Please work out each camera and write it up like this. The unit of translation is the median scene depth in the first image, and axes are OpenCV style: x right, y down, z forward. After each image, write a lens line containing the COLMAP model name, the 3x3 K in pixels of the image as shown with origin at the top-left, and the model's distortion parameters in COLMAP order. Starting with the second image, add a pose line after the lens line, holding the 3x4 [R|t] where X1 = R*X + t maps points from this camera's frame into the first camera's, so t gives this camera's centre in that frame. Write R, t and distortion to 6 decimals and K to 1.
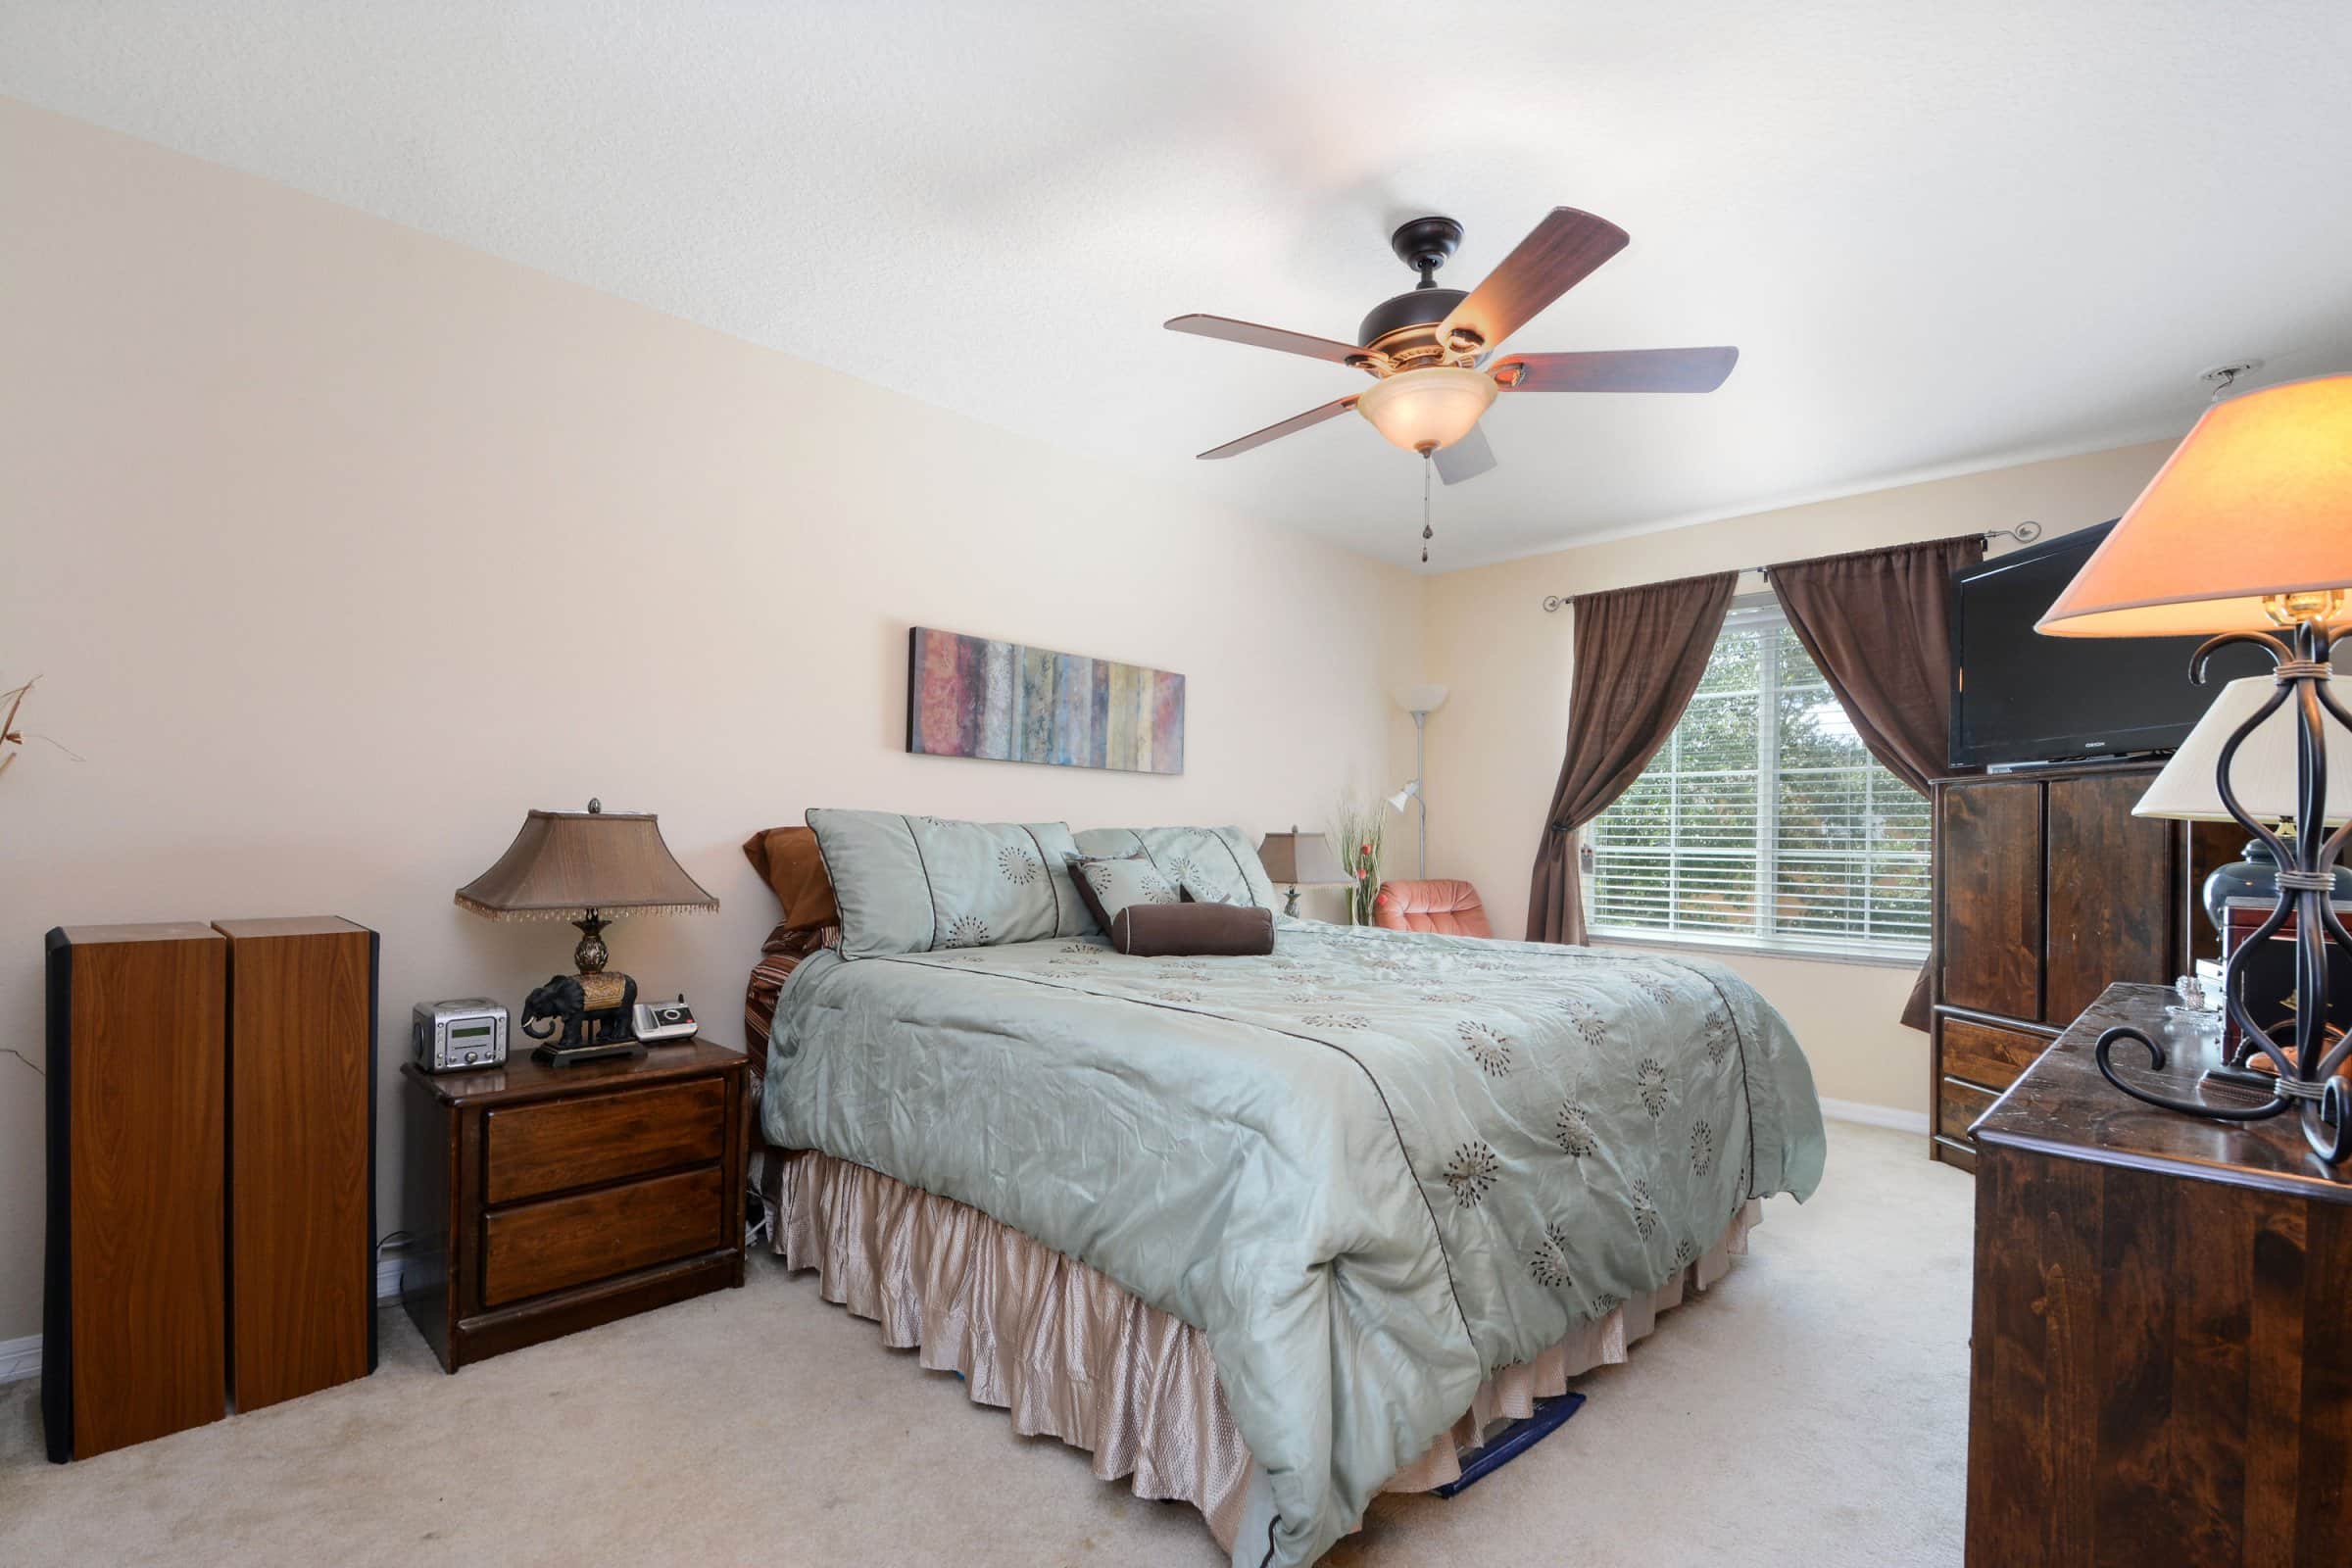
lens RADIAL K [[1049.7, 0, 1164.3], [0, 1049.7, 833.6], [0, 0, 1]] dist [-0.000323, -0.012708]
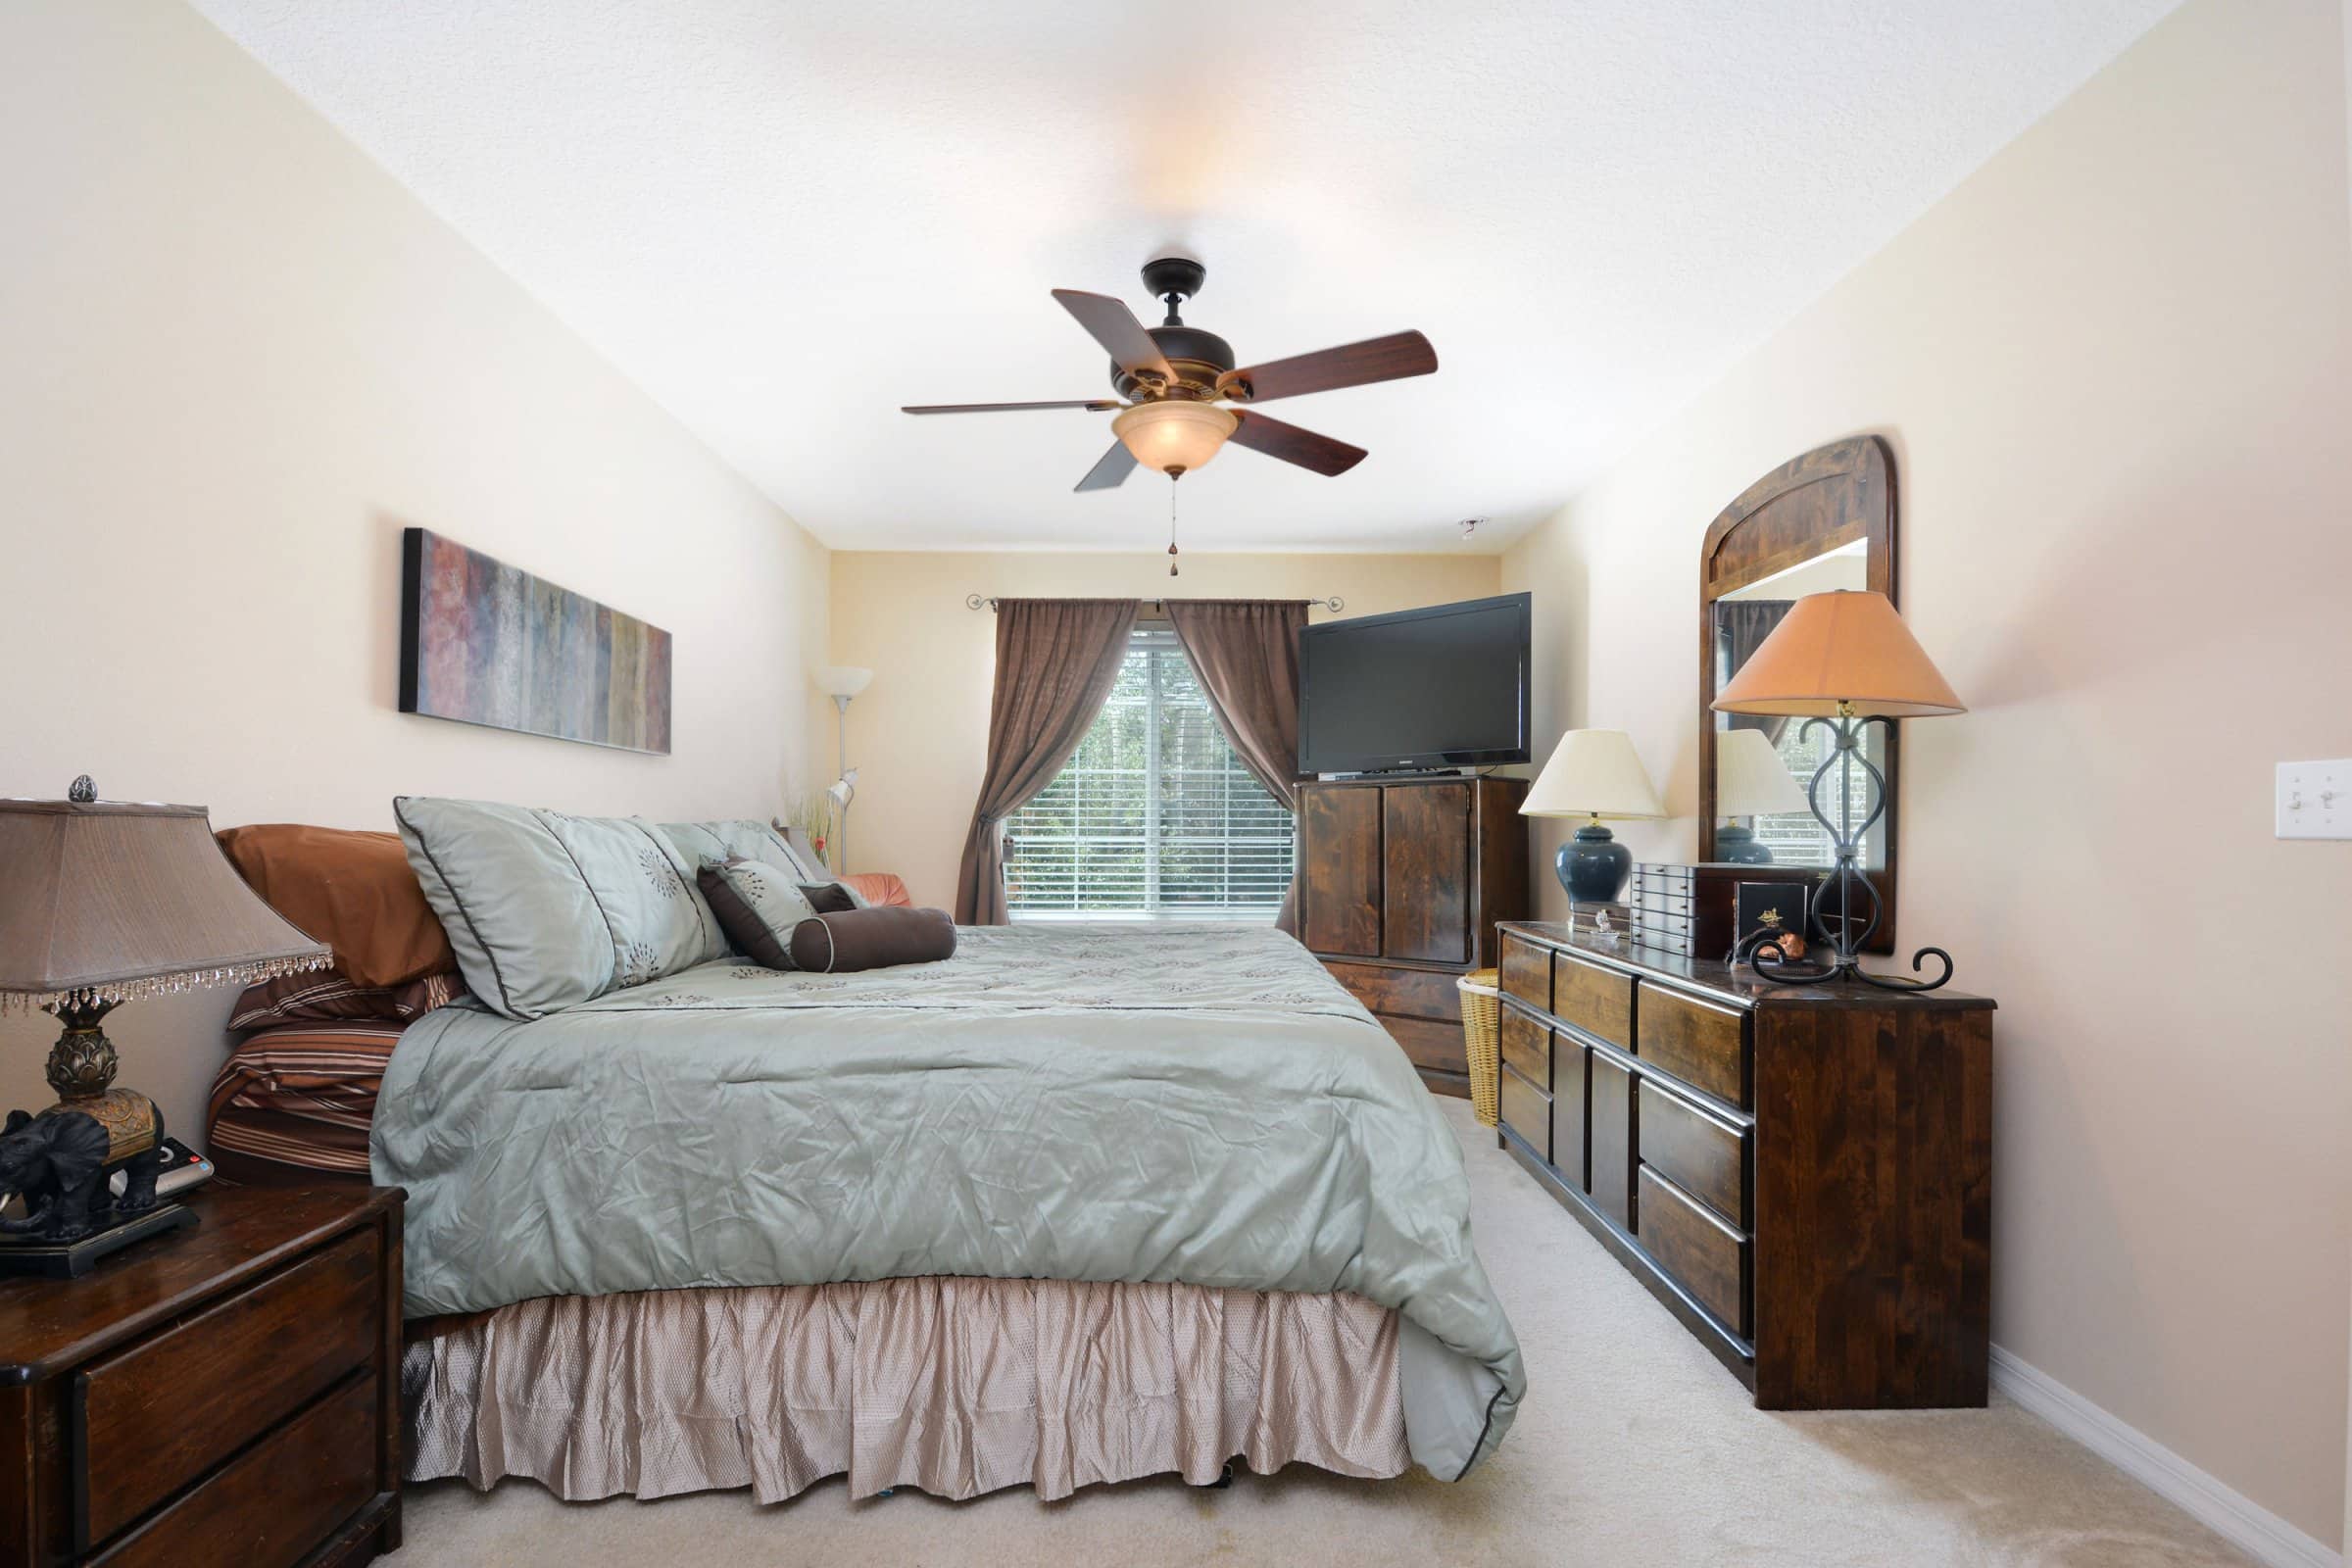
lens RADIAL K [[1108.7, 0, 1183.0], [0, 1108.7, 828.1], [0, 0, 1]] dist [0.019228, -0.029146]
pose [[0.692580, -0.008402, 0.721292, -0.480045], [0.003685, 0.999960, 0.008111, -0.008140], [-0.721332, -0.002959, 0.692583, 0.167675]]
